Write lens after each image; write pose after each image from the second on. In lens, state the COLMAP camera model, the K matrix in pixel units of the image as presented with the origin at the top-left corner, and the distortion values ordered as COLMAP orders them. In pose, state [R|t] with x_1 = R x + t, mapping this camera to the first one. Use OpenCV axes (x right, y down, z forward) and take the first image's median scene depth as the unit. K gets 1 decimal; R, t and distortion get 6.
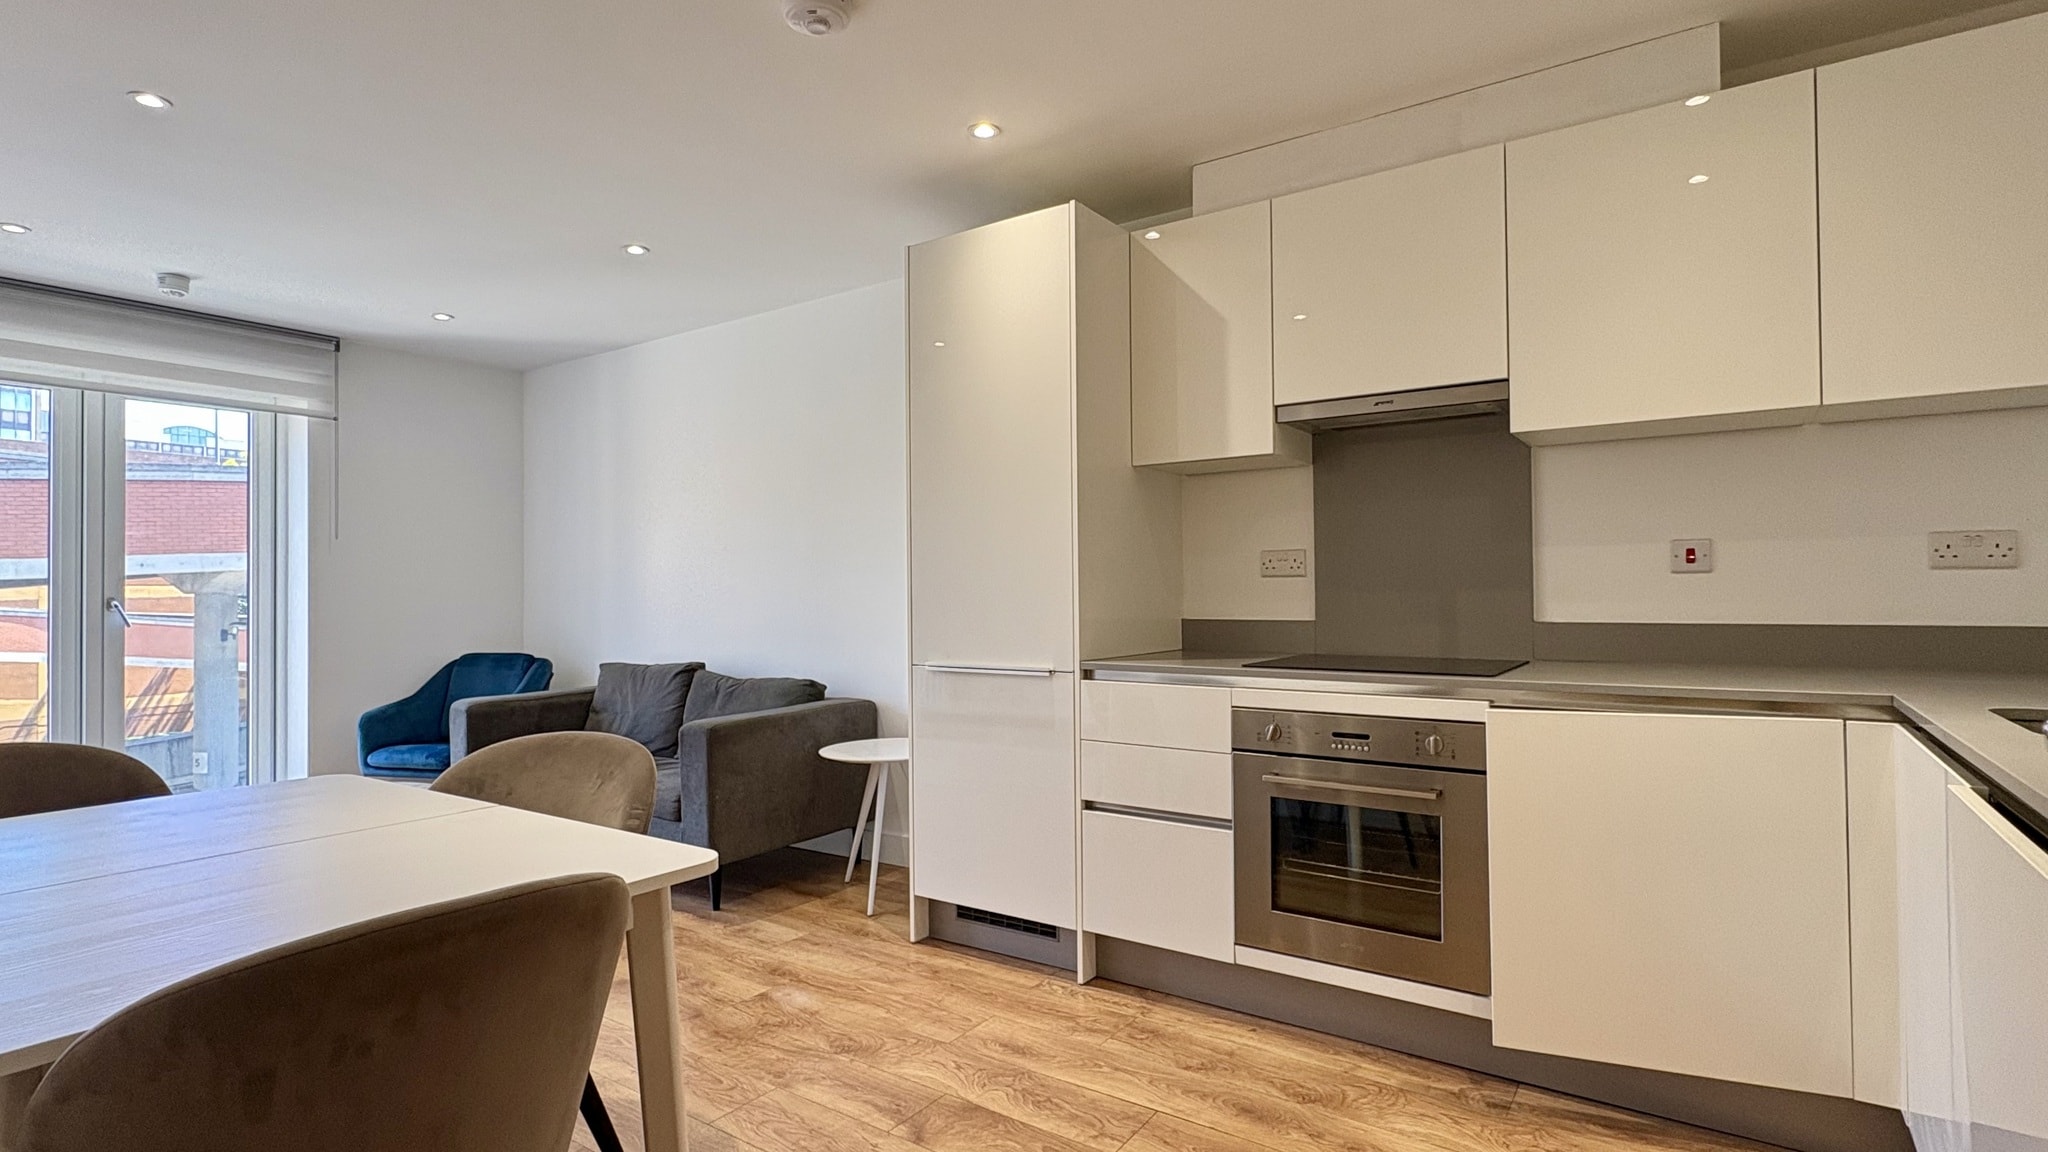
lens RADIAL K [[999.1, 0, 1024.0], [0, 999.1, 576.0], [0, 0, 1]] dist [-0.000046, -0.000021]
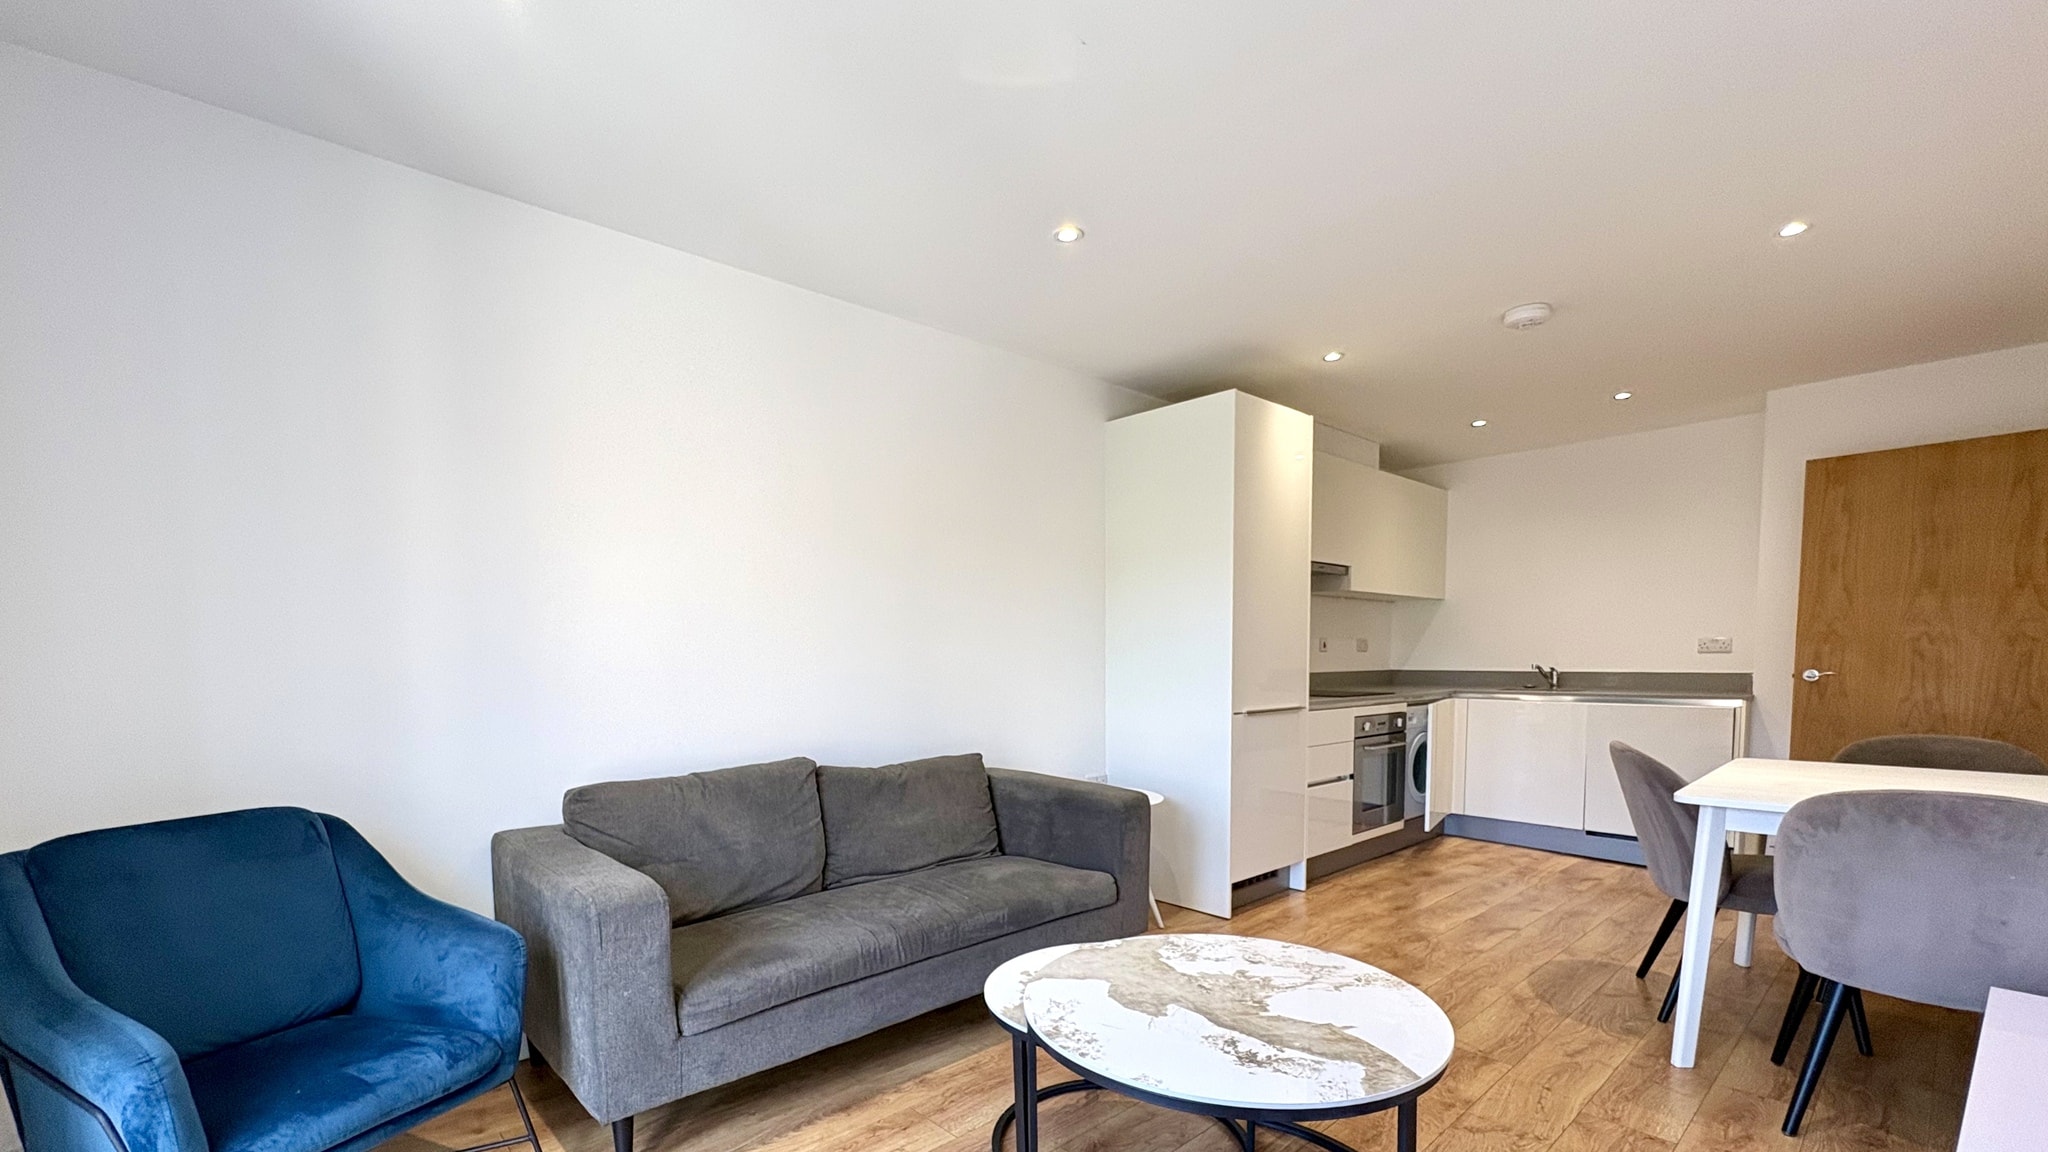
lens RADIAL K [[844.4, 0, 1013.5], [0, 844.4, 712.4], [0, 0, 1]] dist [0.000225, 0.000066]
pose [[0.218836, -0.056318, 0.974135, -1.640519], [-0.010069, 0.998150, 0.059968, 0.031176], [-0.975710, -0.022931, 0.217864, 1.360044]]
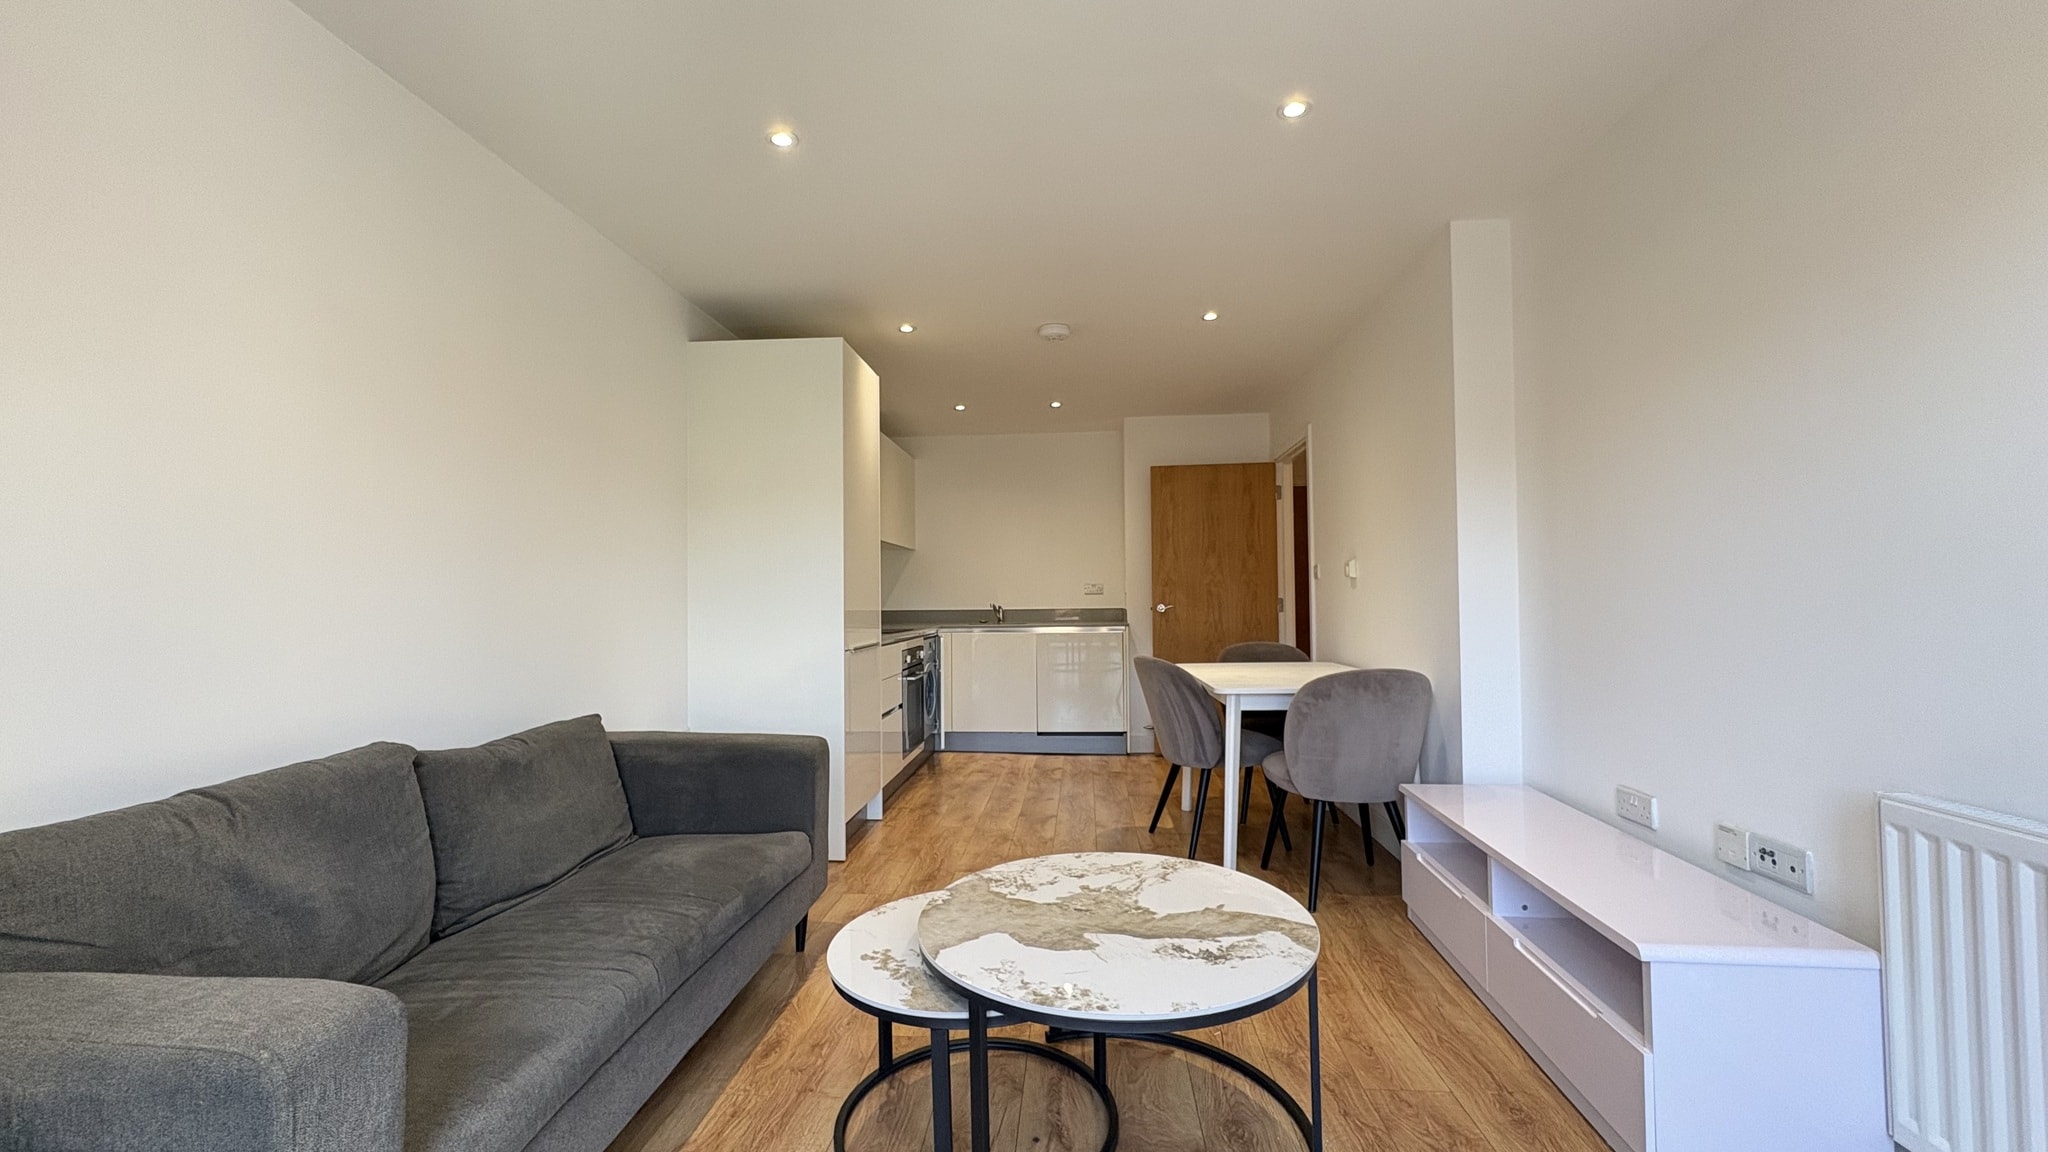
lens RADIAL K [[799.9, 0, 1024.0], [0, 799.9, 576.0], [0, 0, 1]] dist [-0.000105, 0.000157]
pose [[-0.501728, 0.040929, 0.864057, -1.502533], [0.005481, 0.999010, -0.044139, 0.049853], [-0.865008, -0.017410, -0.501456, 1.727199]]
